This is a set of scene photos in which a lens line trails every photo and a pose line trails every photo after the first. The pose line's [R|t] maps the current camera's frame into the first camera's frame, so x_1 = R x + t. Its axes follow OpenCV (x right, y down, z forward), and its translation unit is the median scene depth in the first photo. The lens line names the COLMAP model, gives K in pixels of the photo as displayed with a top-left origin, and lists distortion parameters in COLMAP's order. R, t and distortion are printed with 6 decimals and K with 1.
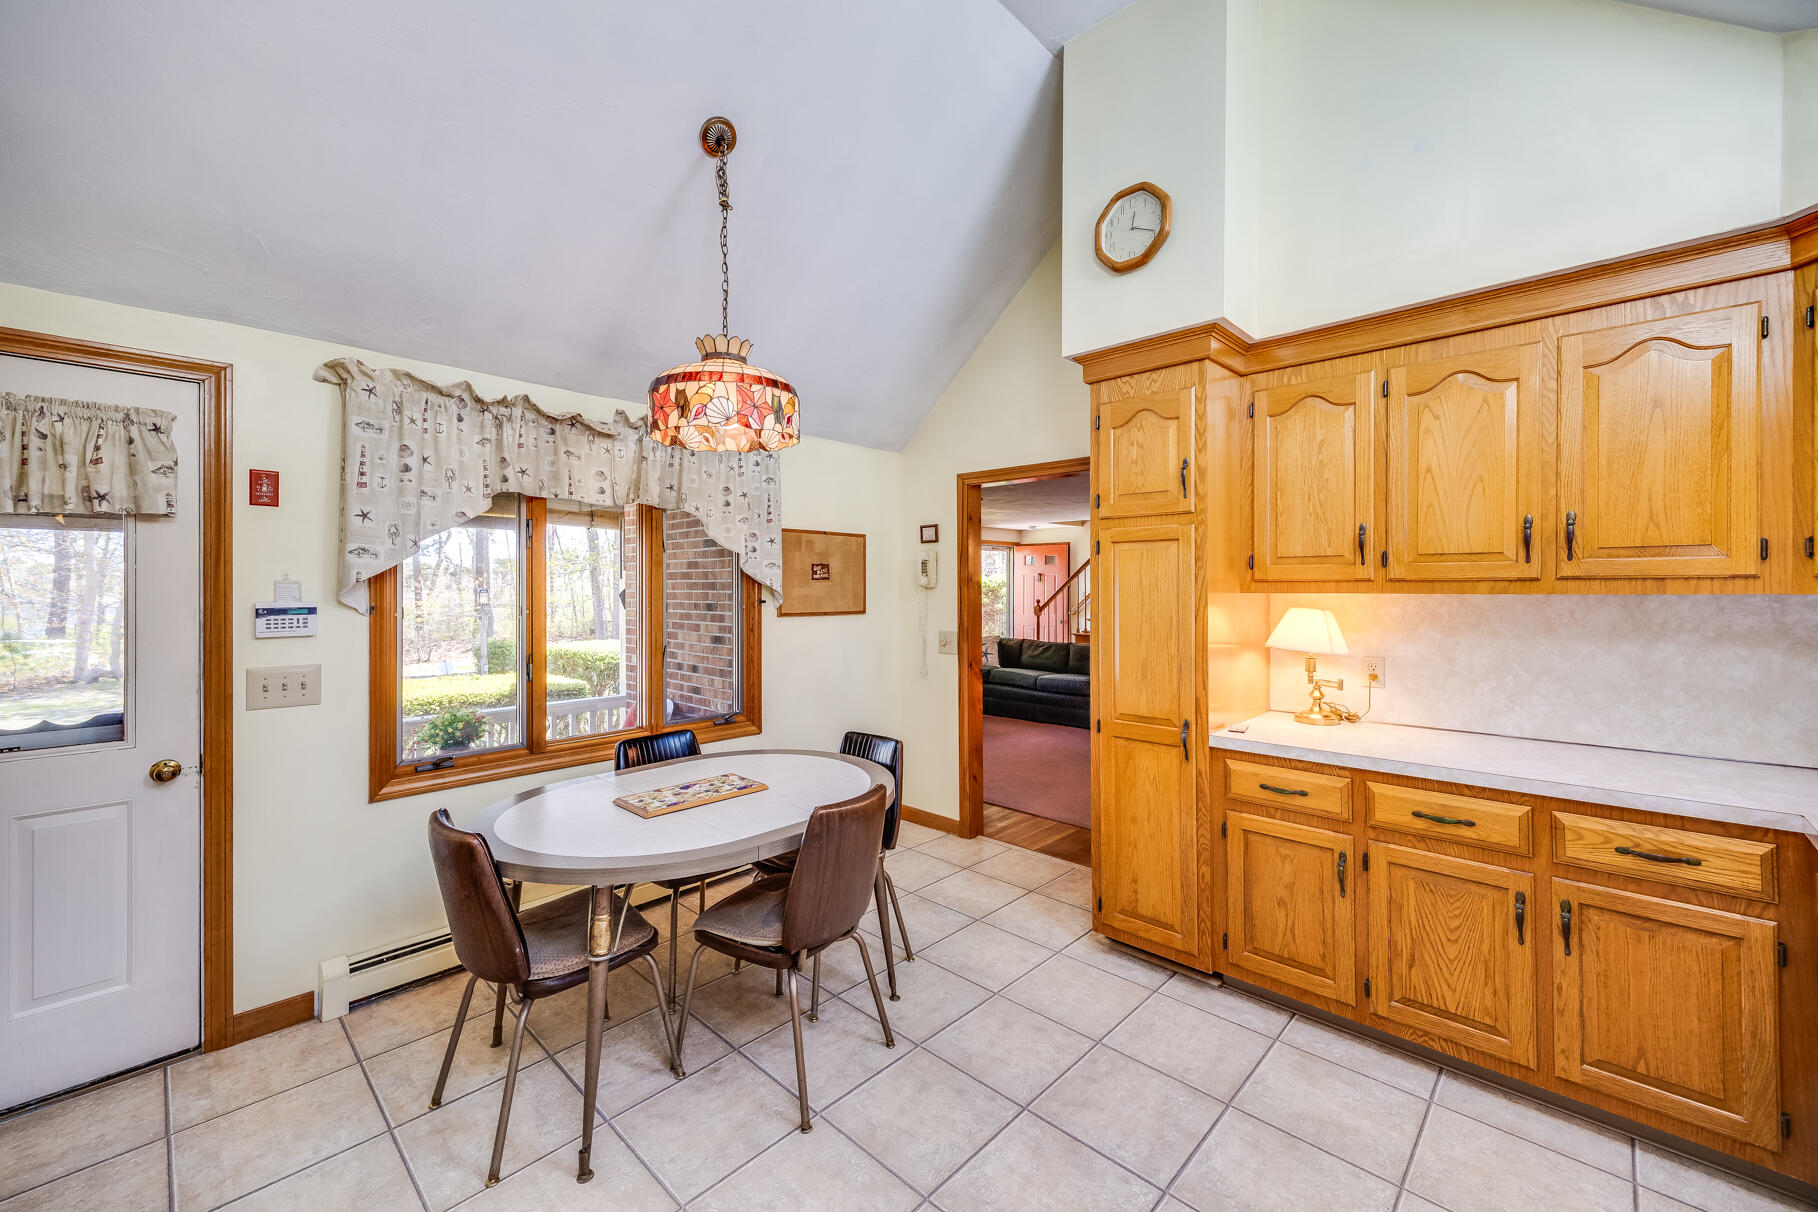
lens RADIAL K [[718.2, 0, 918.4], [0, 718.2, 592.0], [0, 0, 1]] dist [-0.001892, 0.000095]
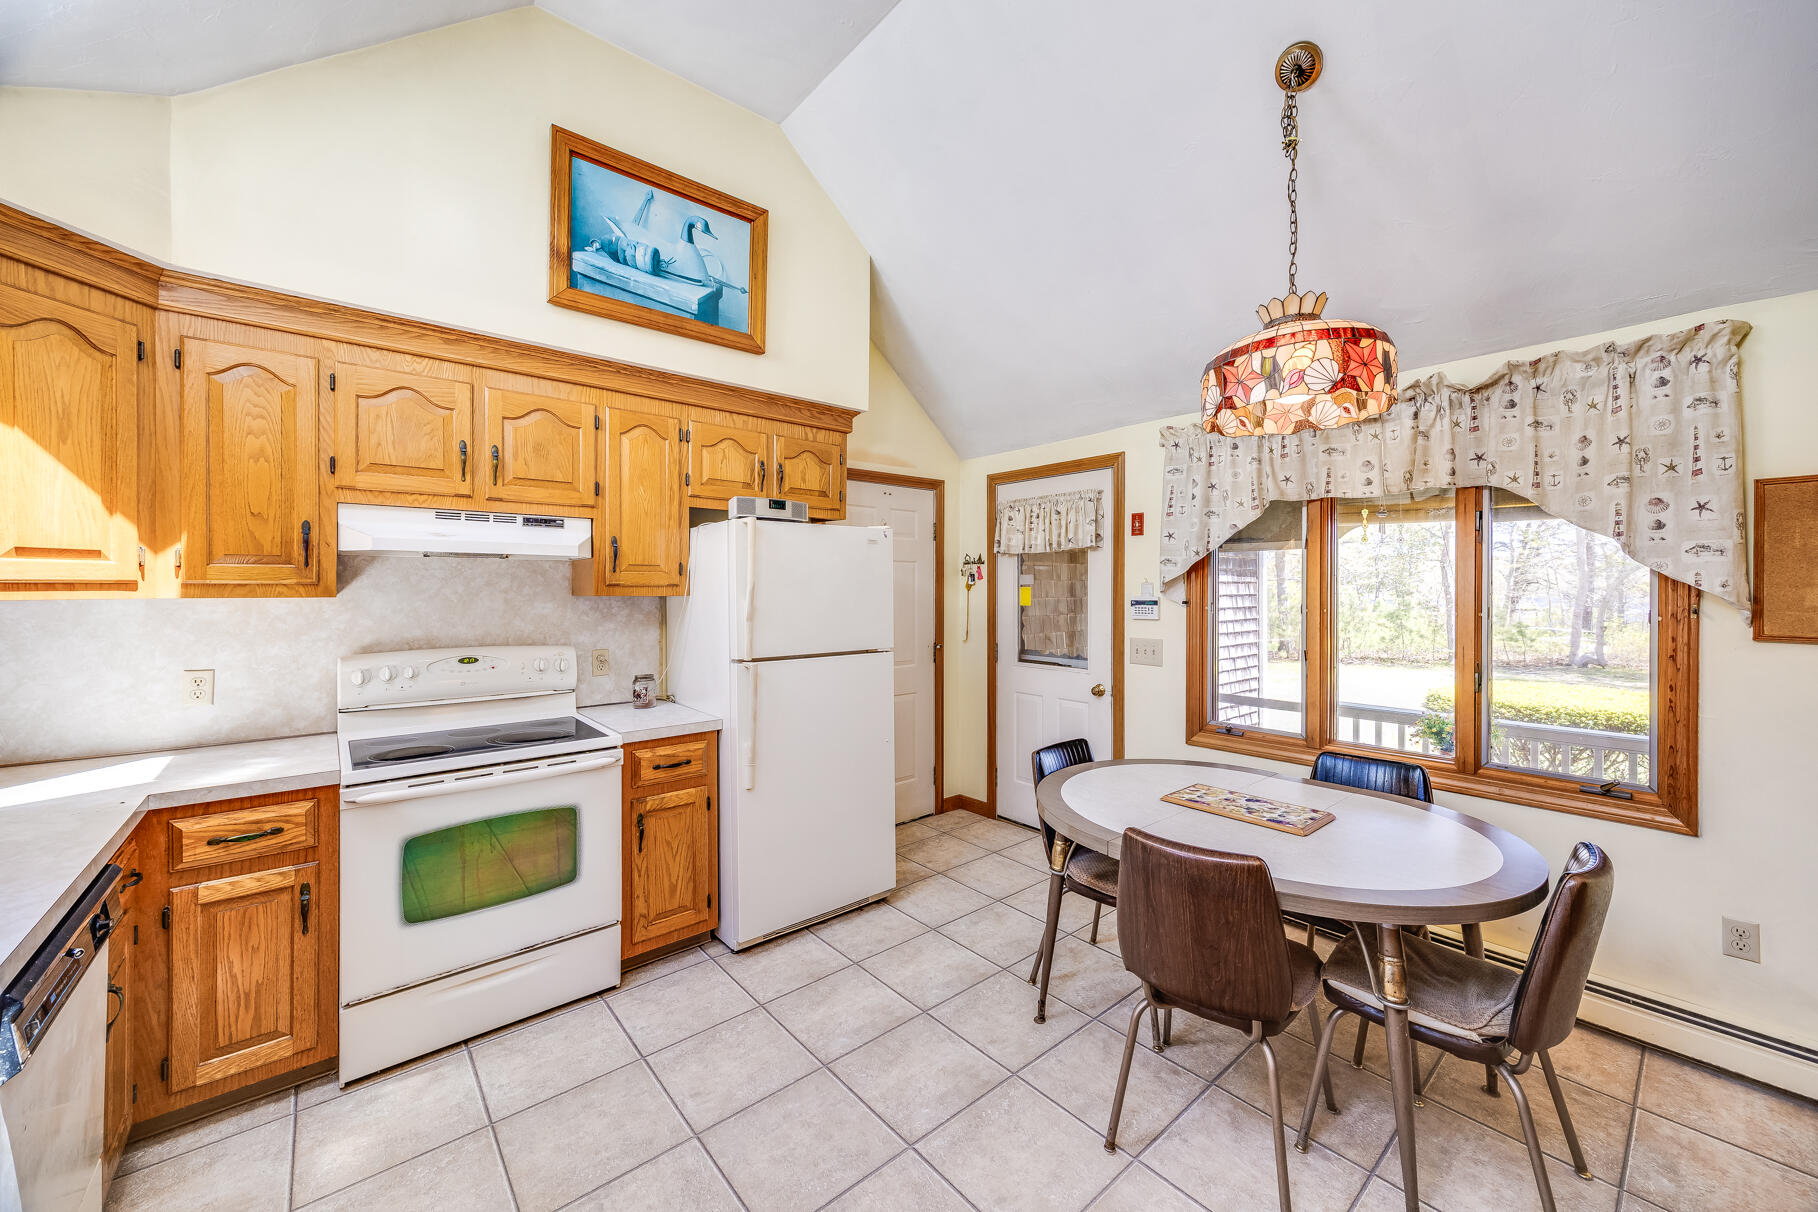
lens RADIAL K [[691.8, 0, 931.5], [0, 691.8, 595.1], [0, 0, 1]] dist [-0.000998, 0.000008]
pose [[-0.100871, 0.013656, -0.994806, 0.613501], [-0.005305, 0.999884, 0.014264, -0.007648], [0.994885, 0.006716, -0.100787, 0.664317]]
